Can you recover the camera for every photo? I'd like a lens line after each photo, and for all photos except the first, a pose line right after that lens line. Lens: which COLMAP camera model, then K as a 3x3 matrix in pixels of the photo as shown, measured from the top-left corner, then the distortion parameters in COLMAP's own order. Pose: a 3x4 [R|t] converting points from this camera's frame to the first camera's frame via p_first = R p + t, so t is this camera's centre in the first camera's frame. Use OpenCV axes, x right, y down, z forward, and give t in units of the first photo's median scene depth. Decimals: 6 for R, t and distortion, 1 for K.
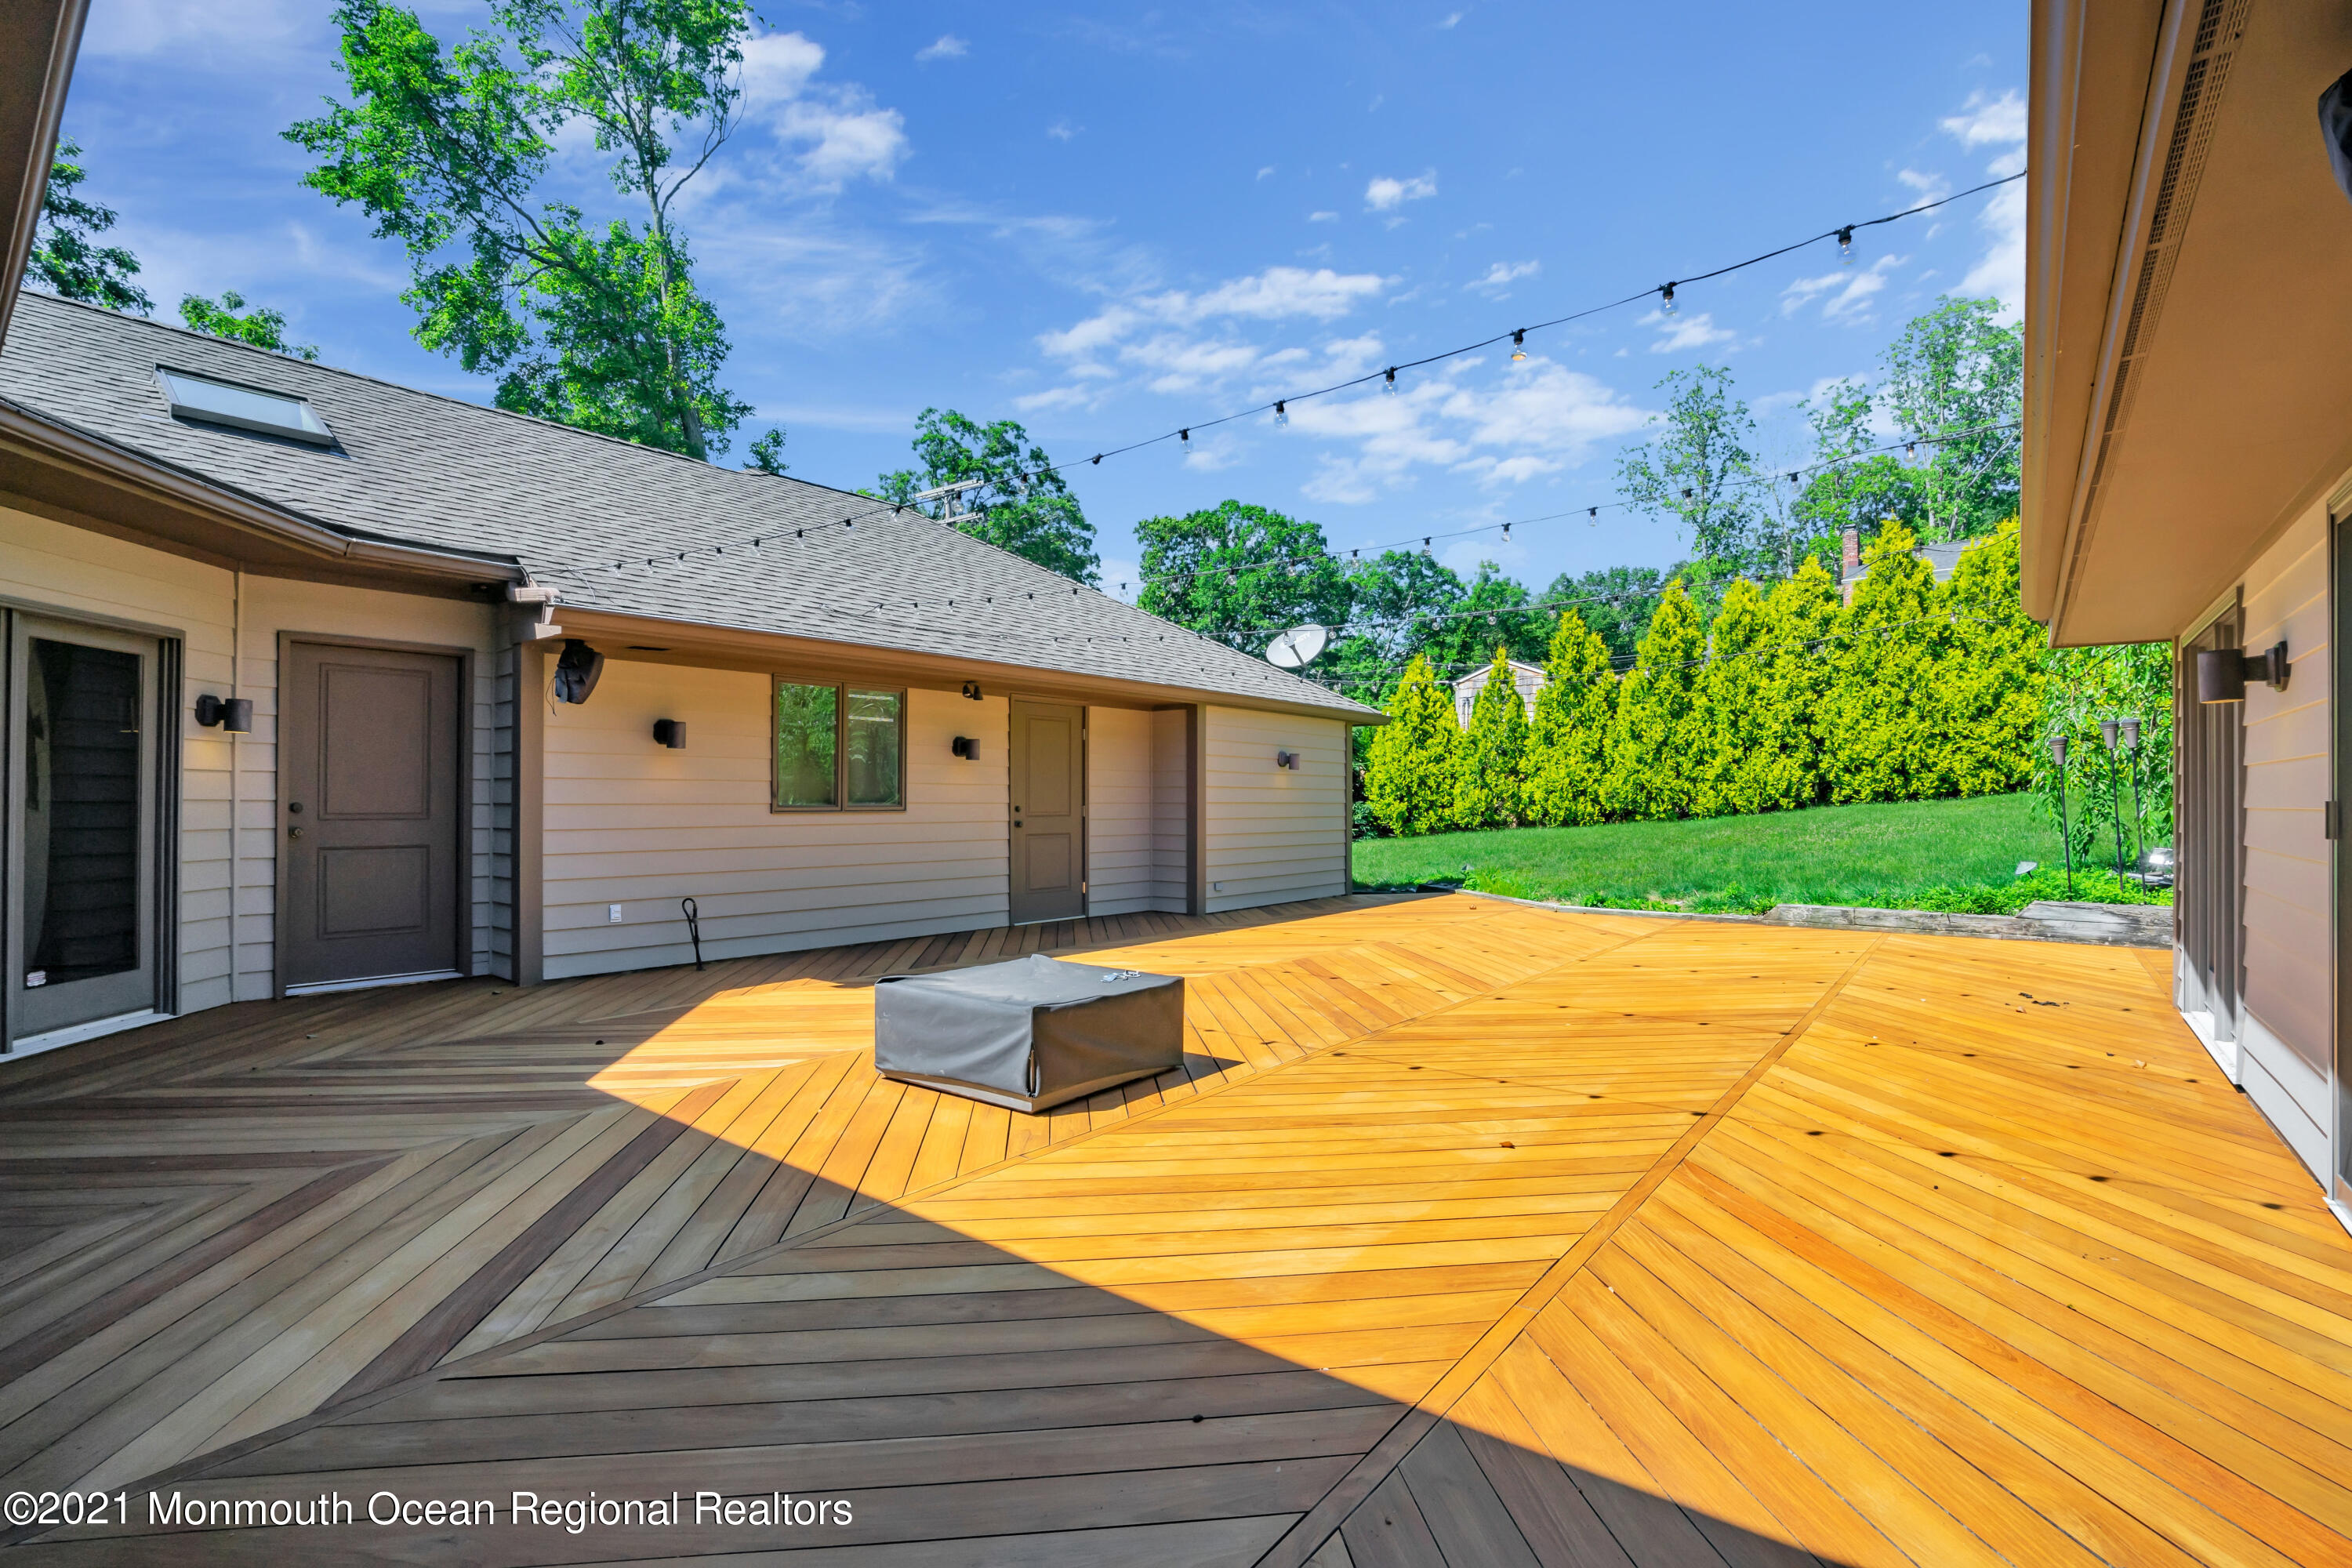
lens RADIAL K [[1061.0, 0, 1177.8], [0, 1061.0, 790.8], [0, 0, 1]] dist [-0.052389, 0.023203]
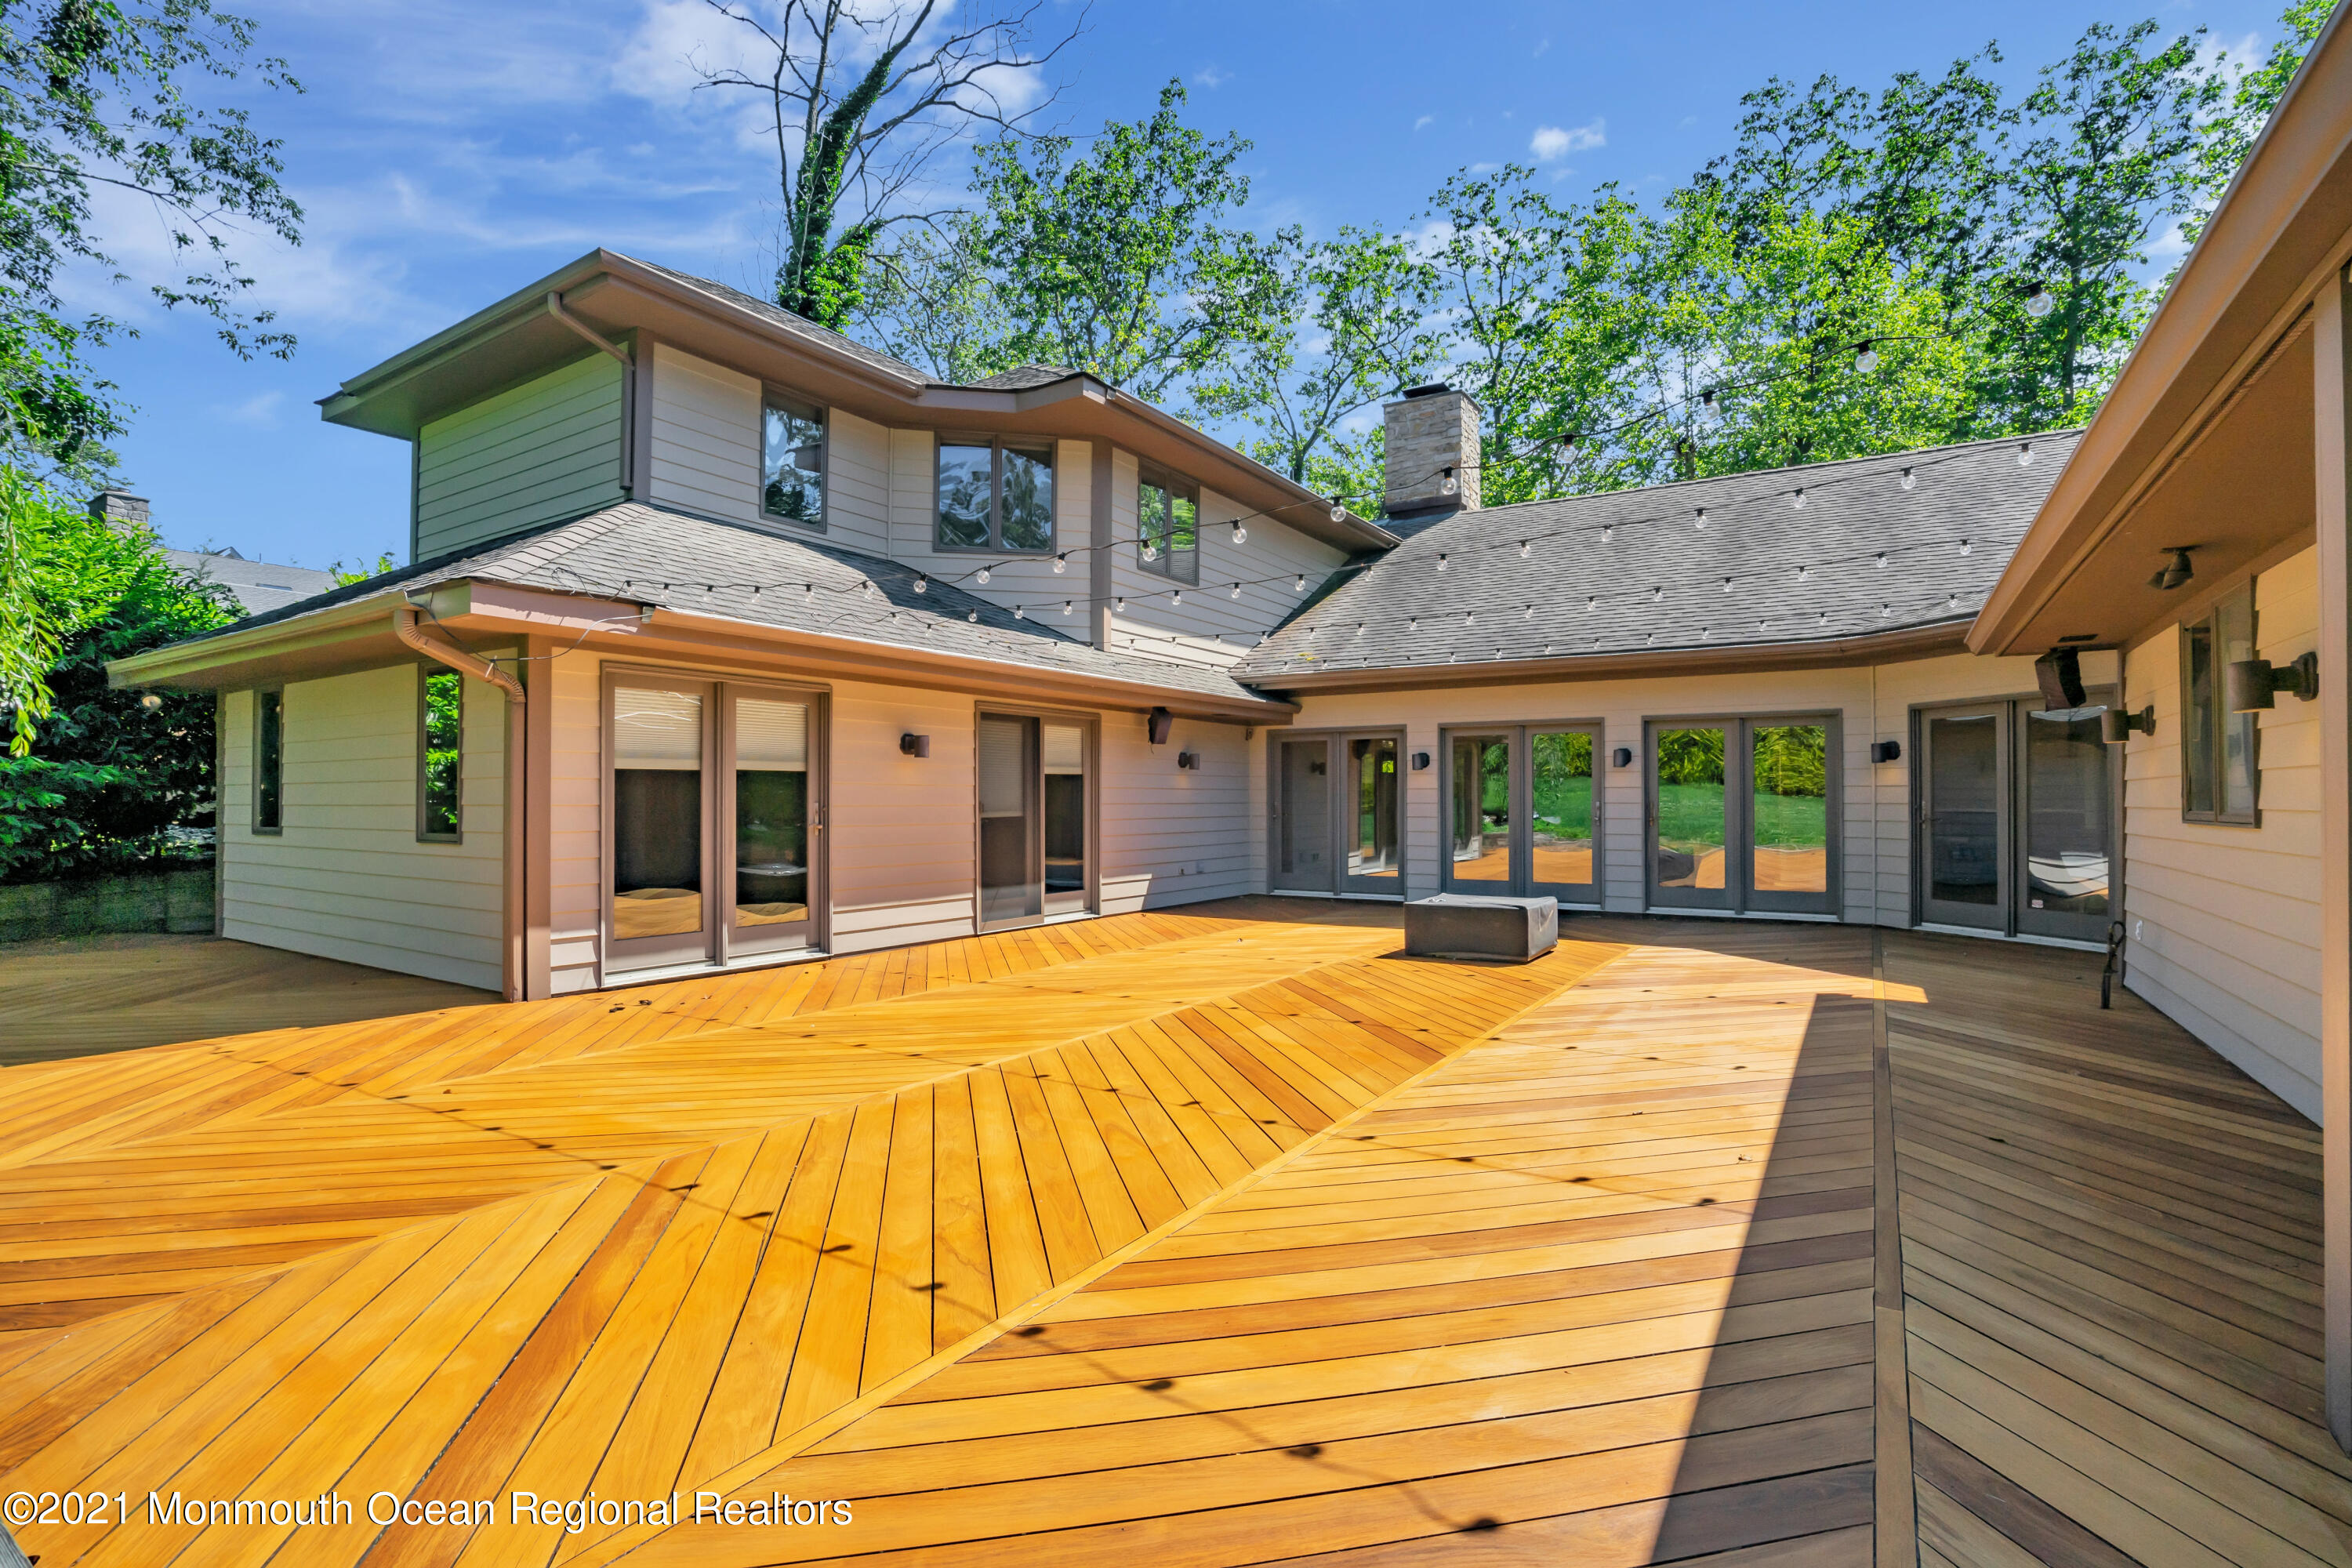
lens RADIAL K [[1093.3, 0, 1176.8], [0, 1093.3, 799.6], [0, 0, 1]] dist [-0.026704, 0.000405]
pose [[-0.994573, -0.002473, -0.104014, 0.139455], [-0.001917, 0.999983, -0.005443, 0.004413], [0.104025, -0.005214, -0.994561, 0.678339]]
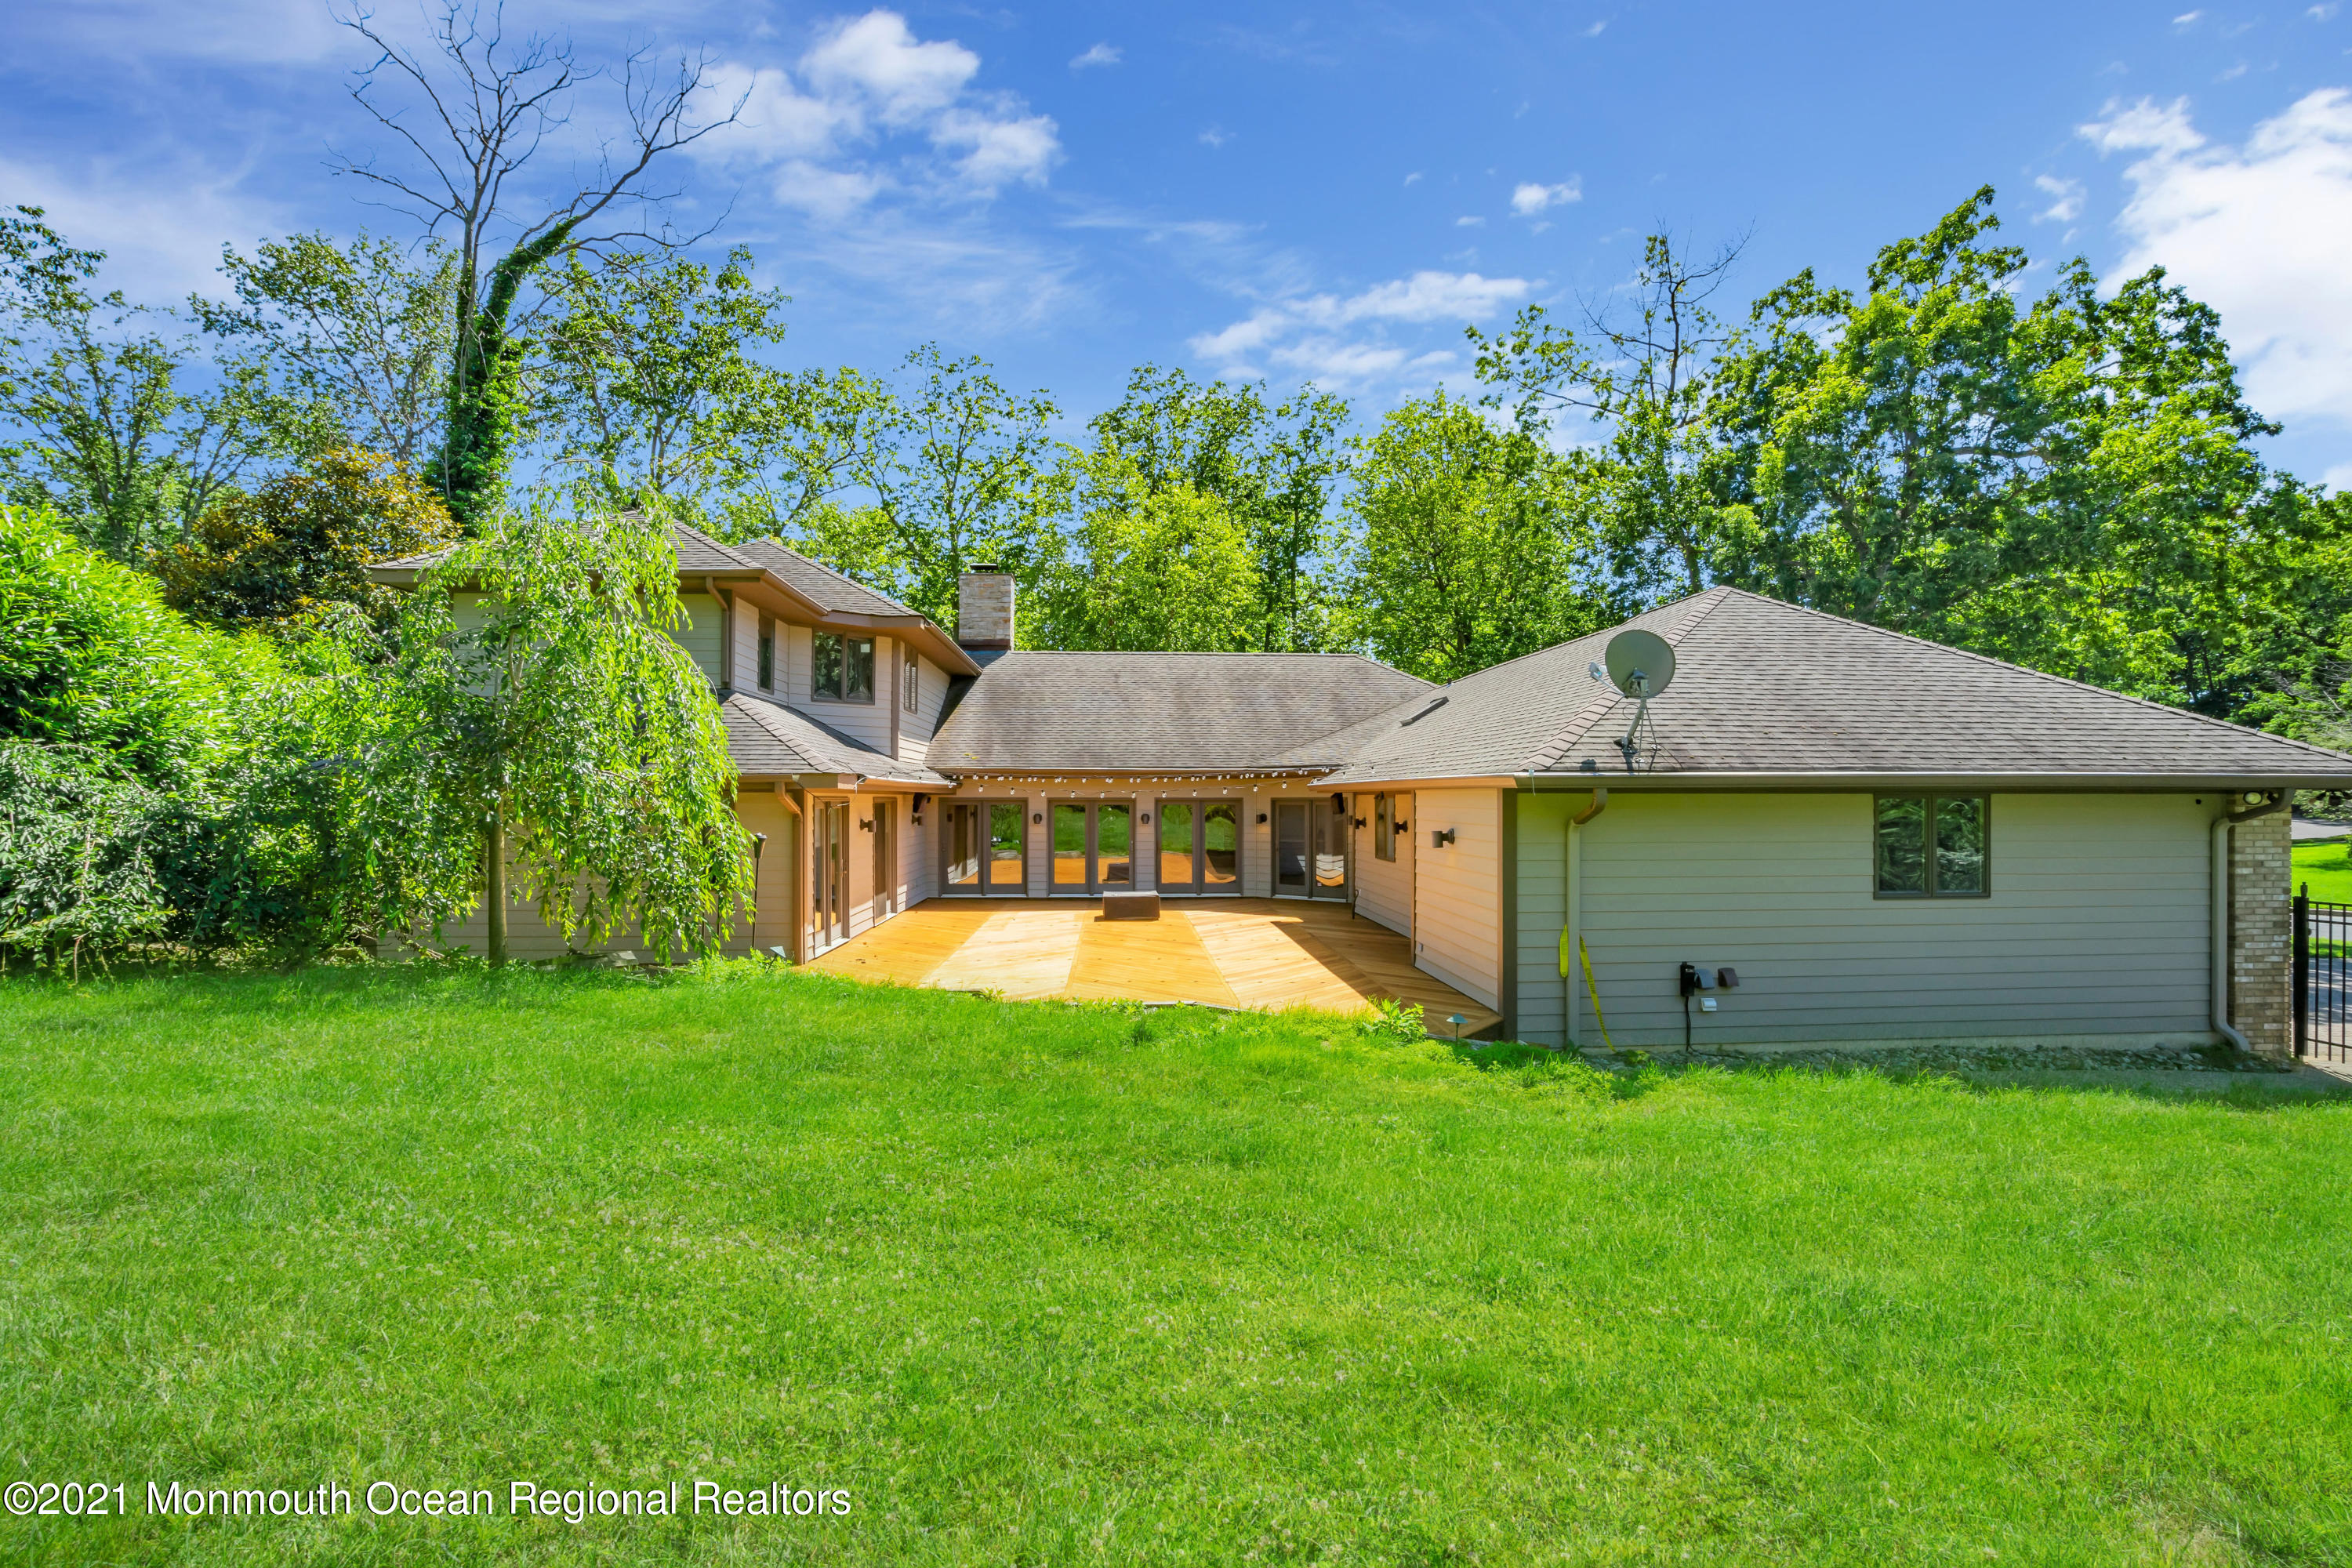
lens RADIAL K [[1074.6, 0, 1172.7], [0, 1074.6, 792.5], [0, 0, 1]] dist [-0.068544, 0.026606]
pose [[-0.749208, -0.008563, -0.662279, 0.597605], [0.000346, 0.999911, -0.013321, -0.036692], [0.662334, -0.010209, -0.749139, 1.008493]]
